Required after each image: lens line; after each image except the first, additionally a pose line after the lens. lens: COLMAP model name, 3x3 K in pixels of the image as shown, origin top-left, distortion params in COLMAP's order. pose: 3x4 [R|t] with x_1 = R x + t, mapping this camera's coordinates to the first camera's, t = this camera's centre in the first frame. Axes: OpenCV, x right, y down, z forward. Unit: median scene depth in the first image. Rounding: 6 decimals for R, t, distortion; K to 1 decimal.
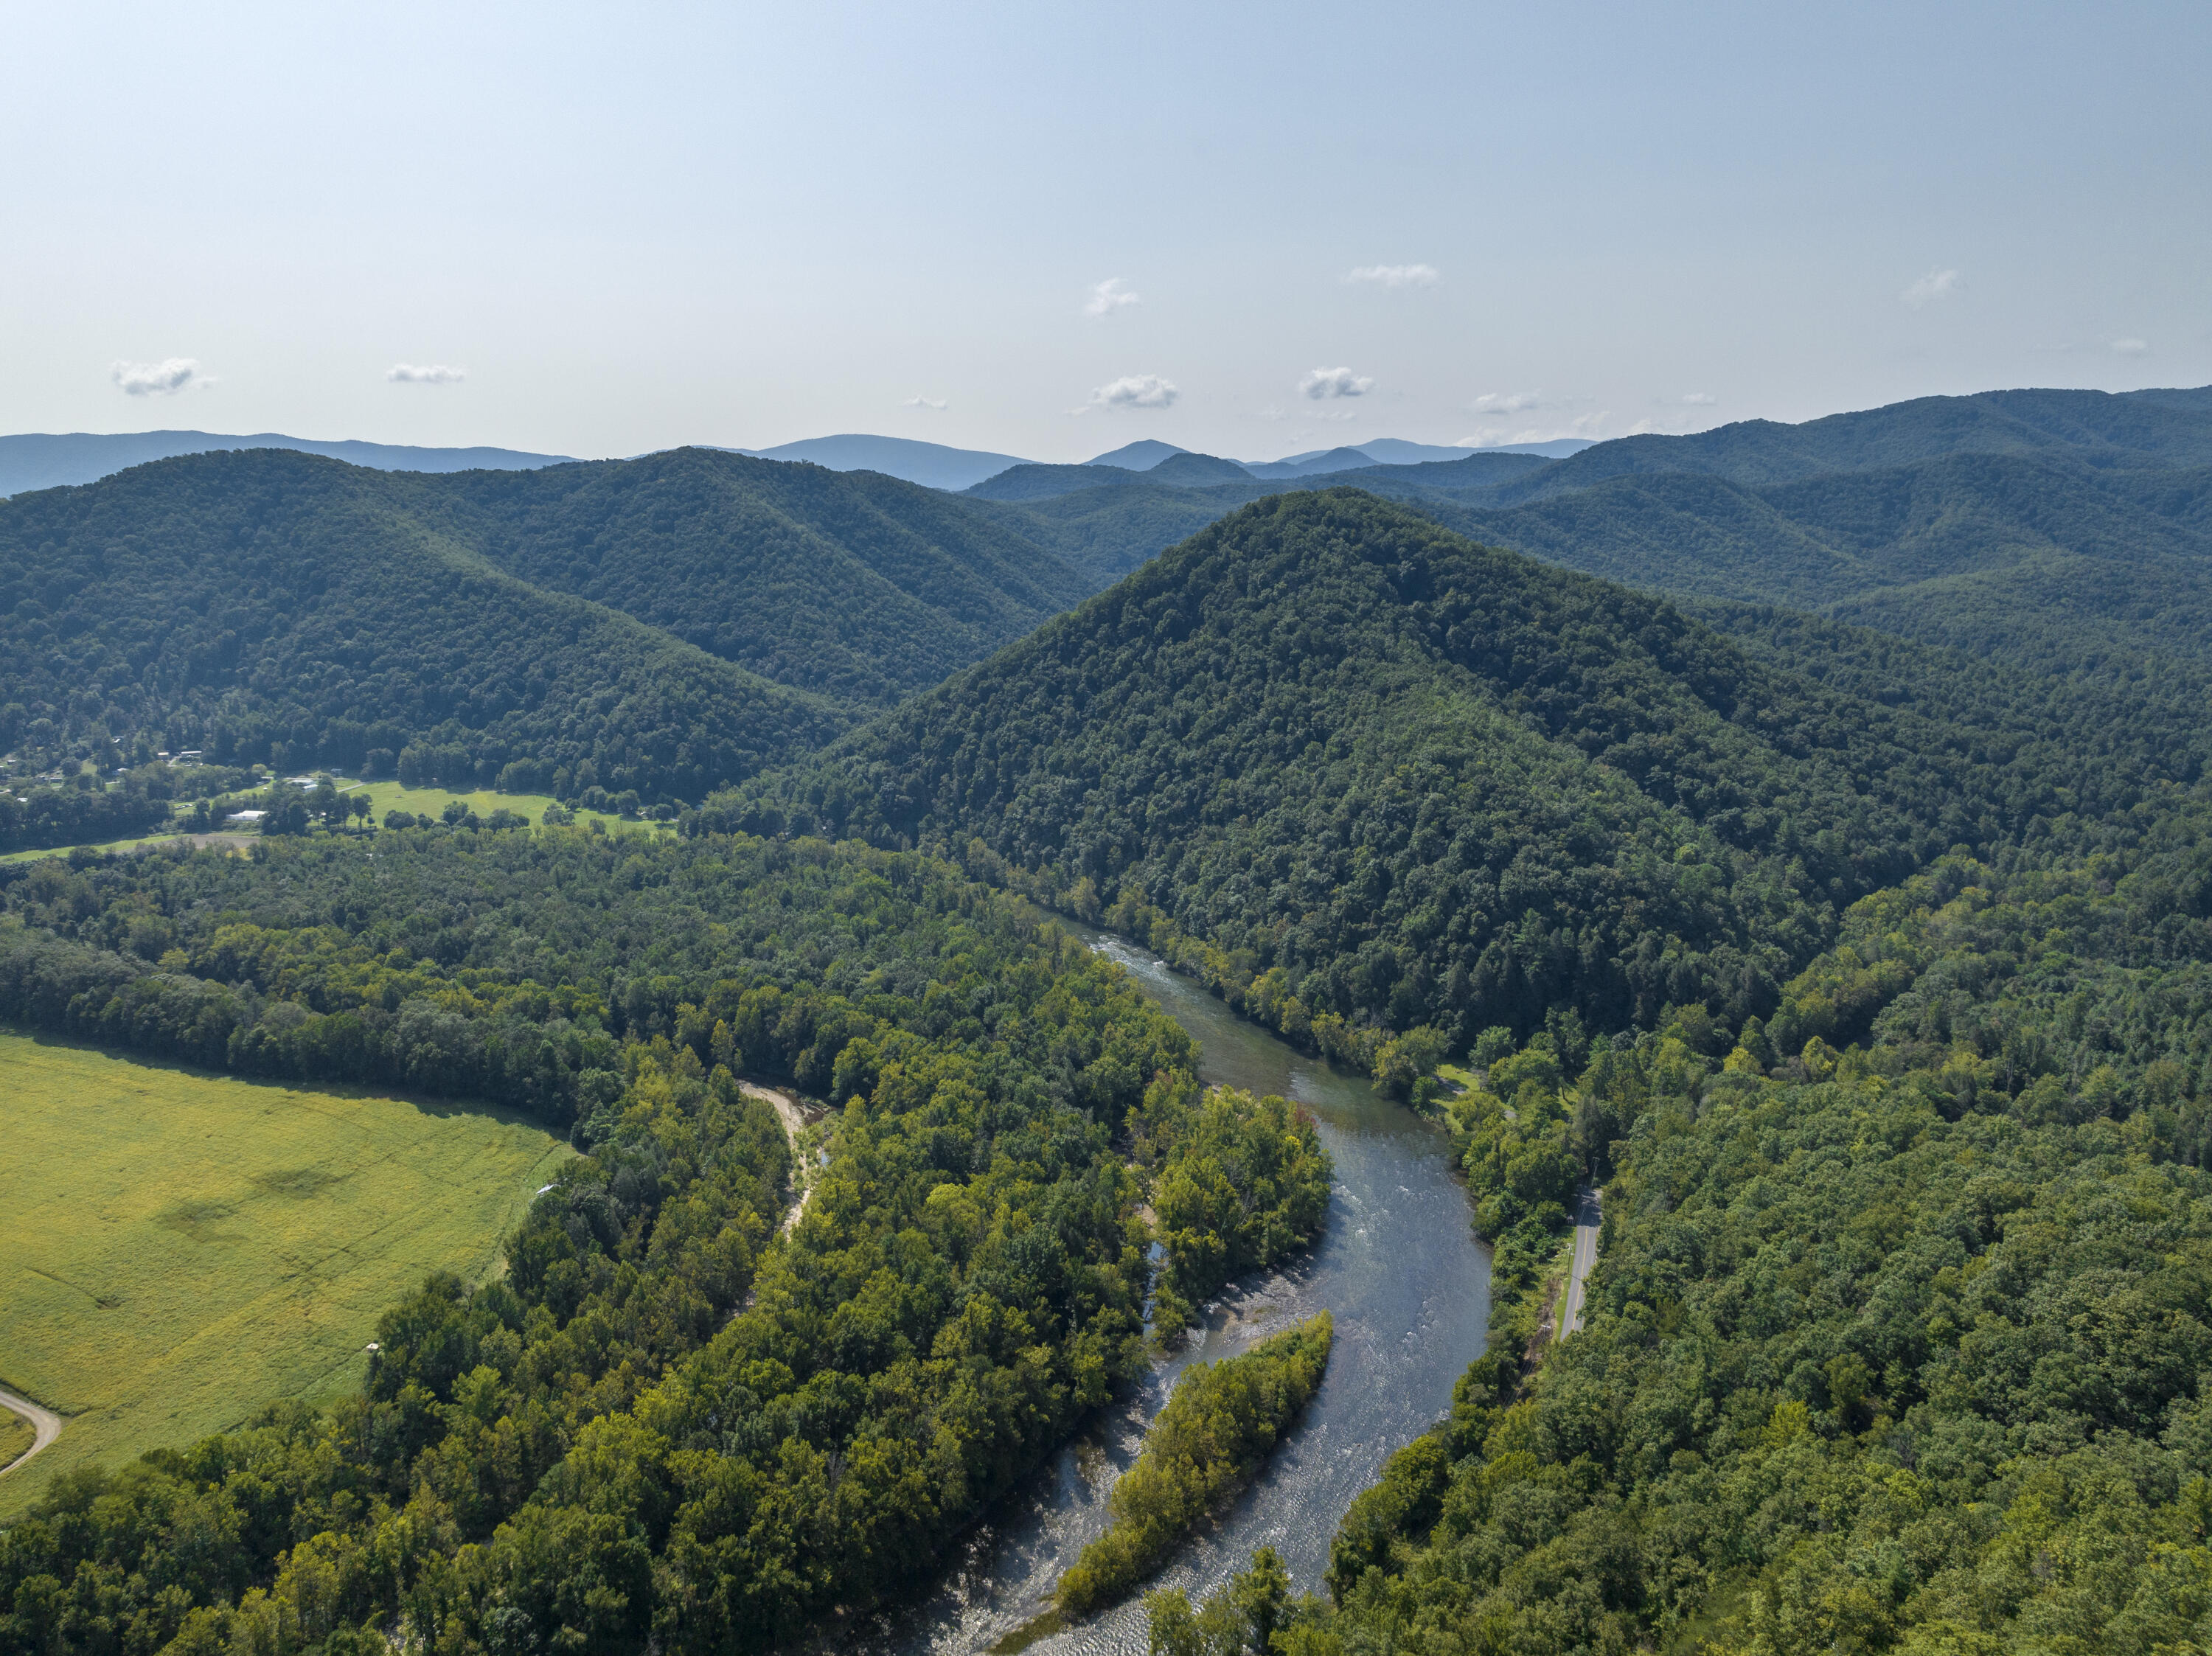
lens RADIAL K [[1556.1, 0, 1105.4], [0, 1556.1, 823.7], [0, 0, 1]] dist [-0.042115, 0.008168]
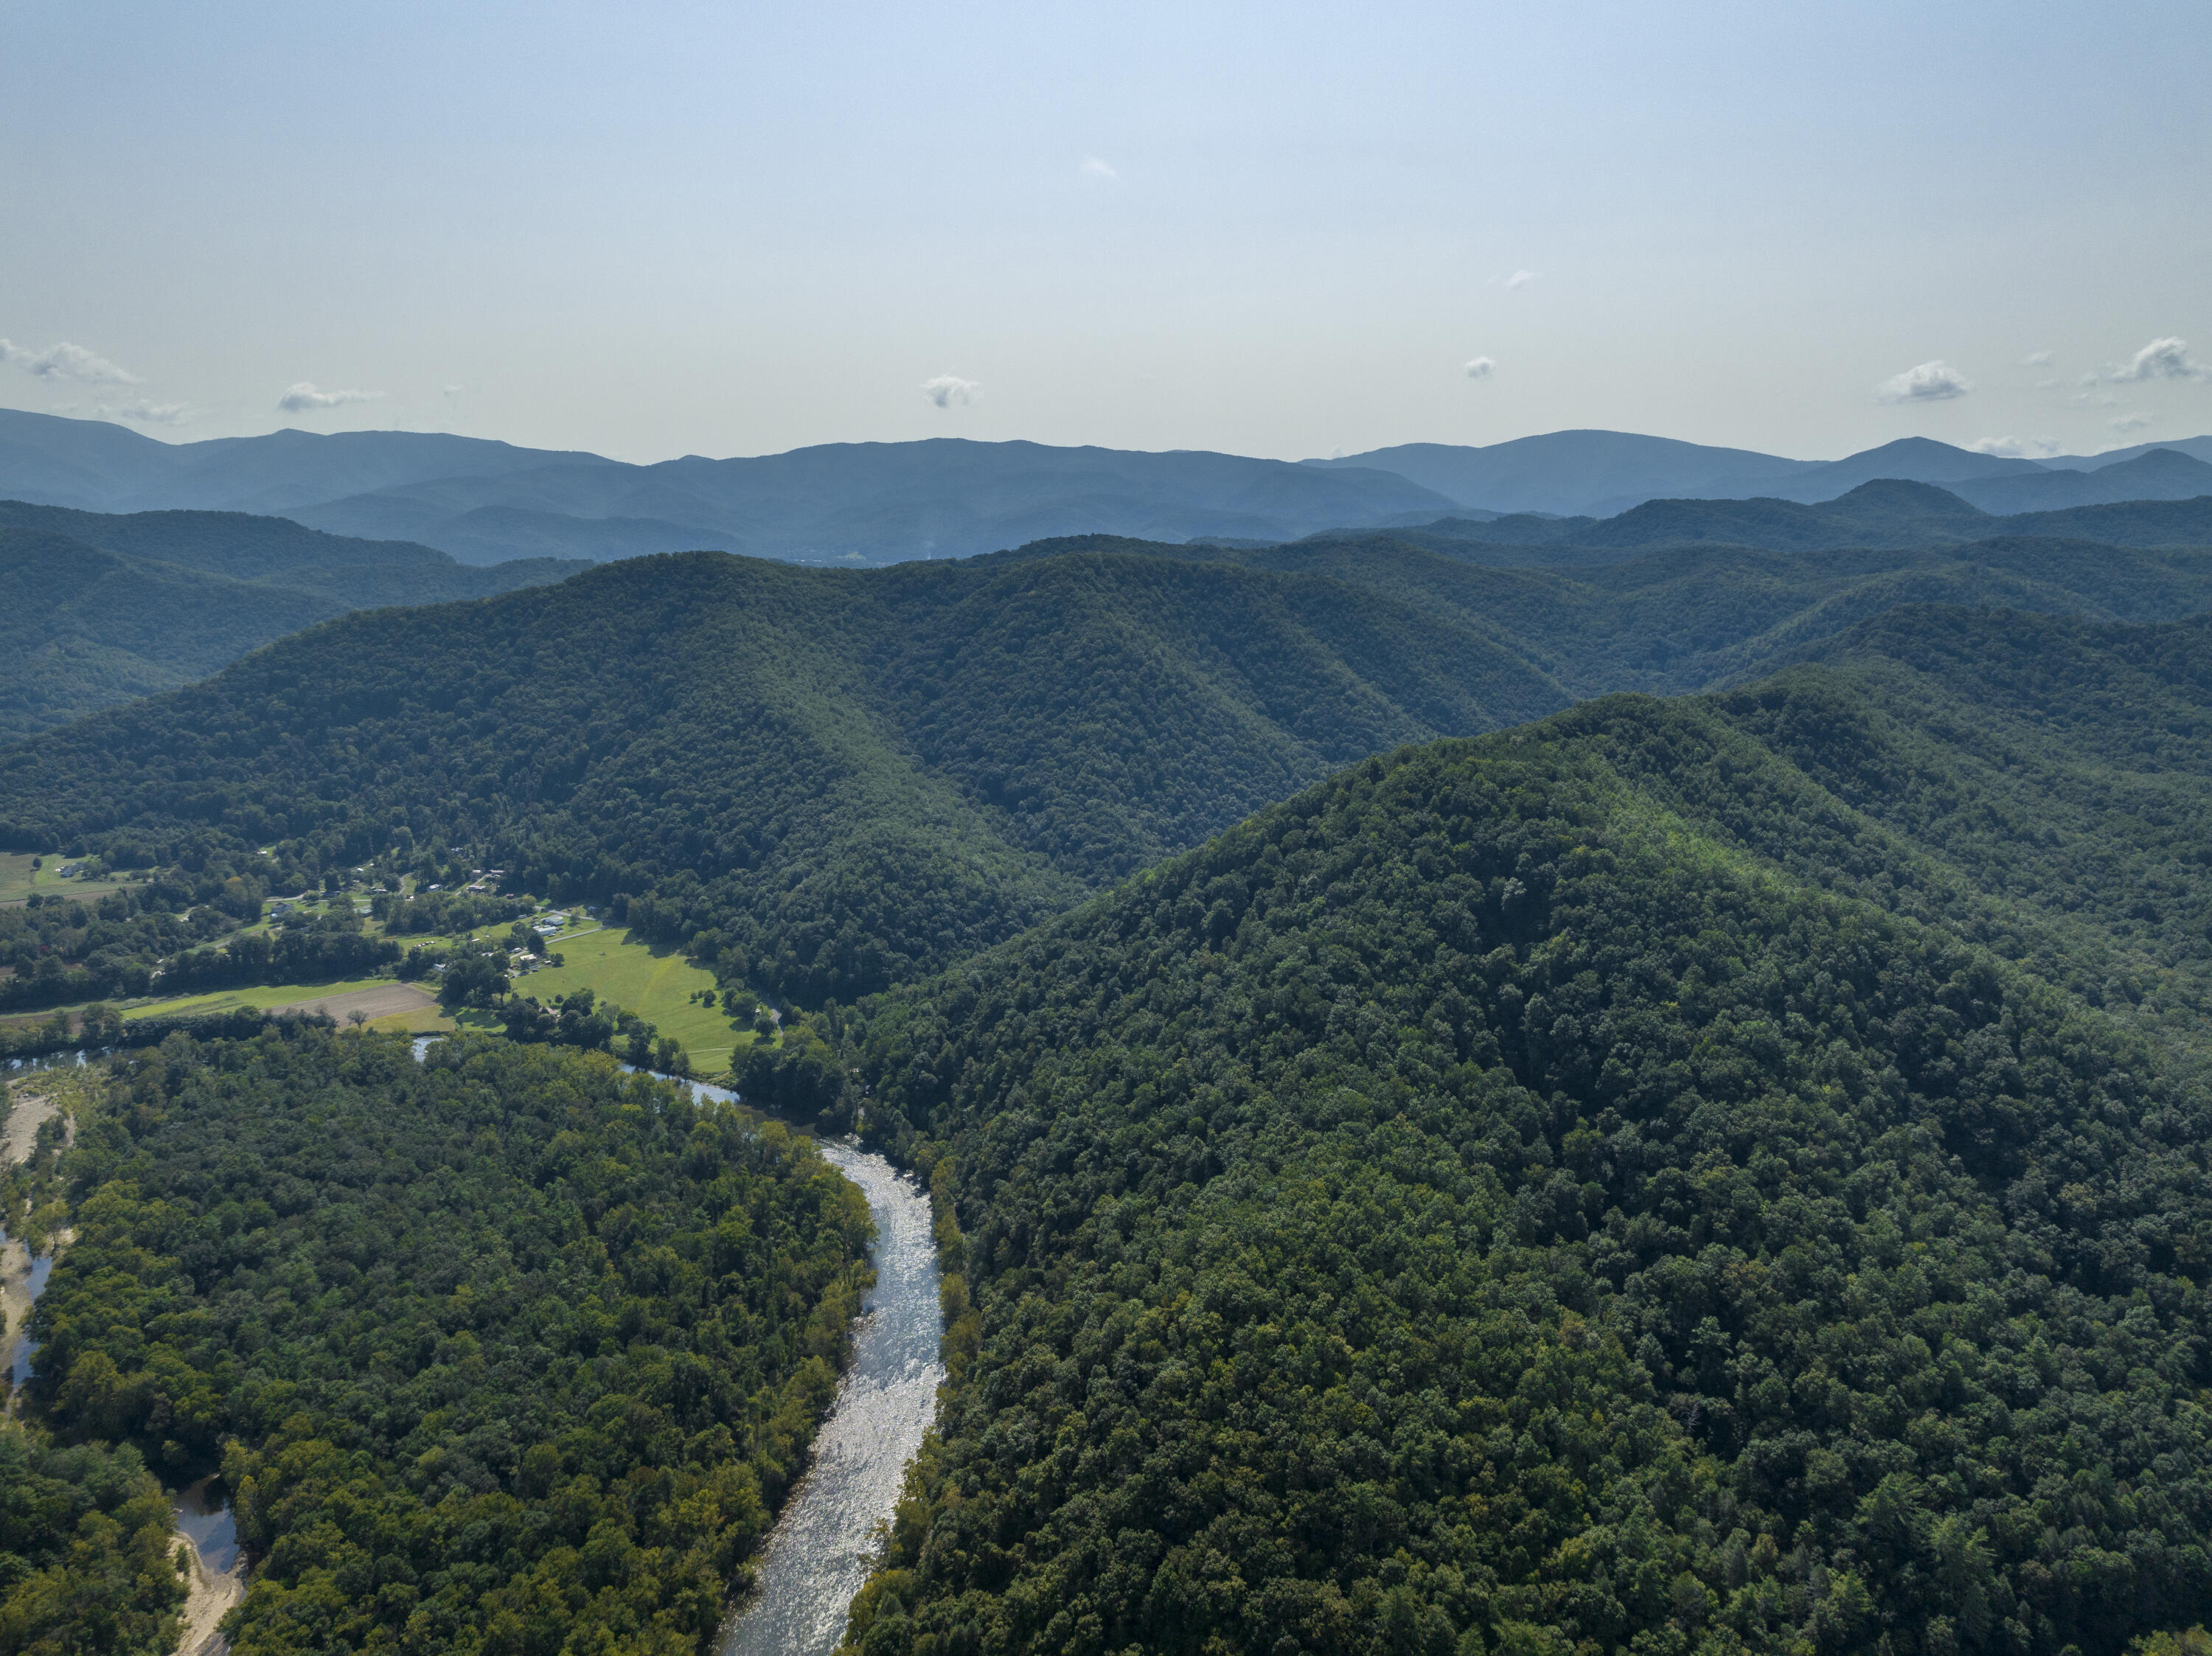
lens RADIAL K [[1556.1, 0, 1106.9], [0, 1556.1, 827.1], [0, 0, 1]] dist [-0.042115, 0.008168]
pose [[0.889766, 0.096975, -0.445995, 0.325442], [-0.091045, 0.995240, 0.034763, -0.191305], [0.447244, 0.009674, 0.894360, 0.275045]]
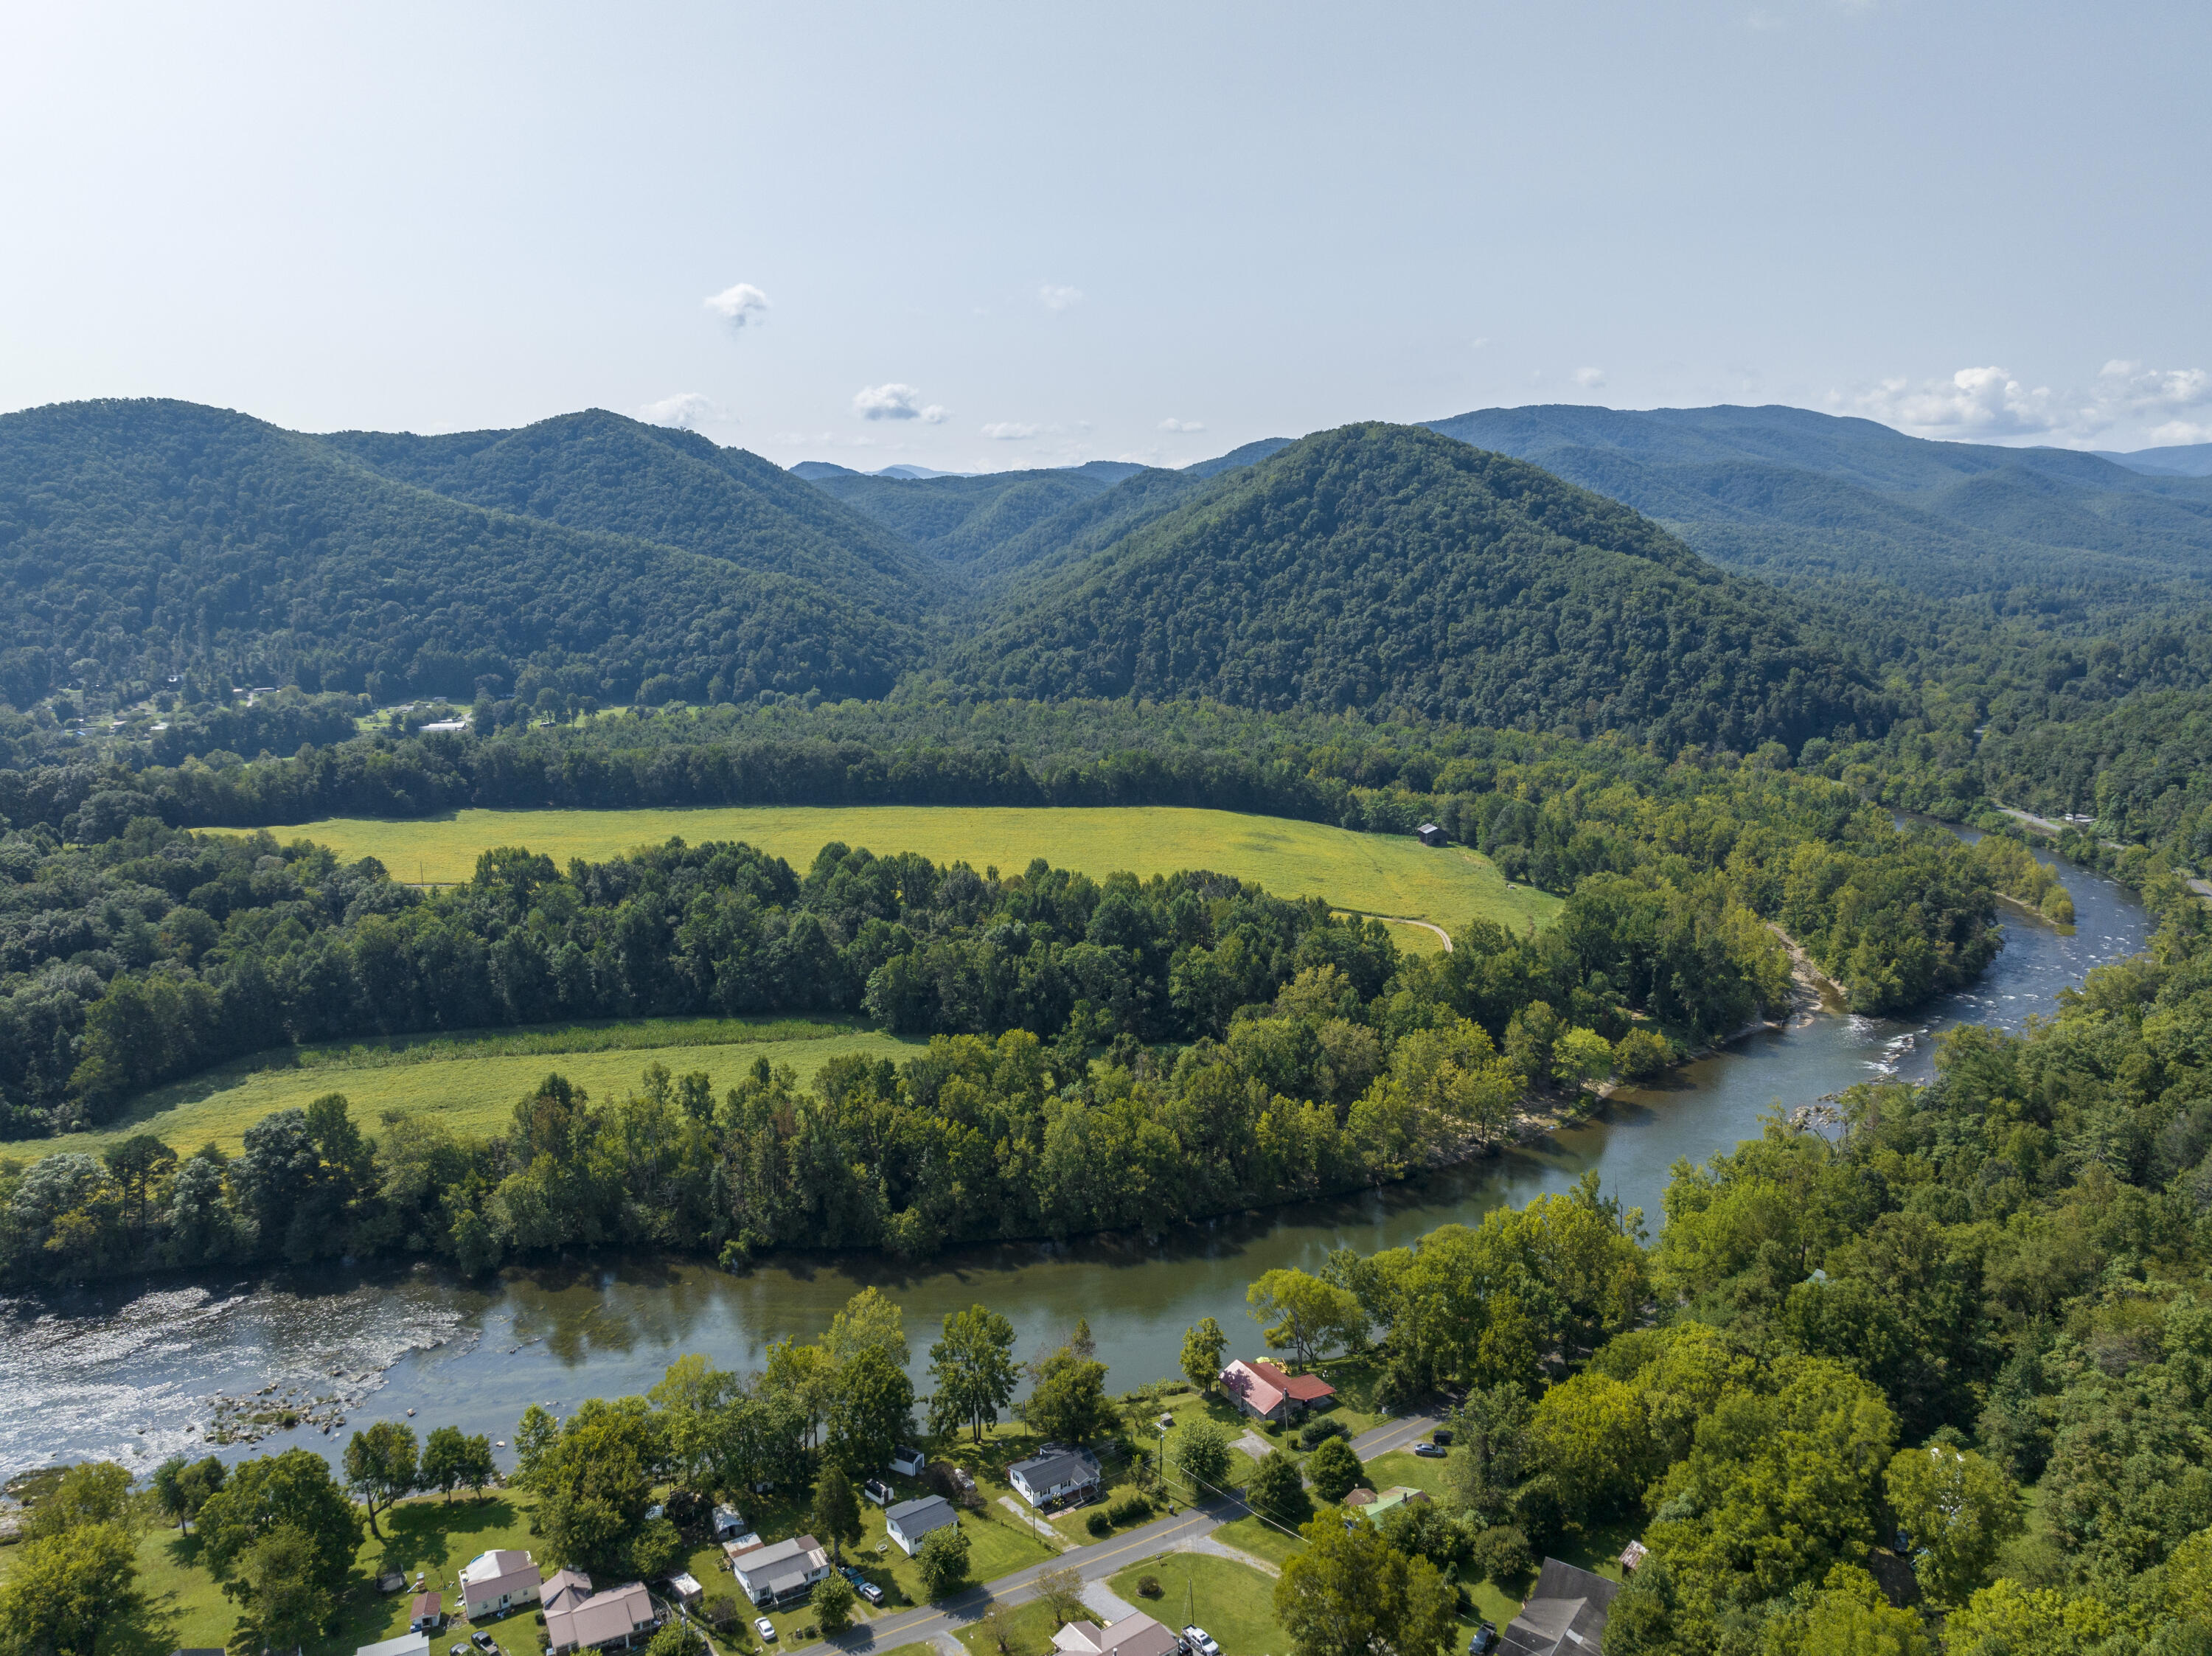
lens RADIAL K [[1556.1, 0, 1102.8], [0, 1556.1, 827.4], [0, 0, 1]] dist [-0.042115, 0.008168]
pose [[0.946565, -0.066575, 0.315567, -0.506856], [0.072236, 0.997368, -0.006261, 0.104900], [-0.314320, 0.028722, 0.948883, -0.099542]]
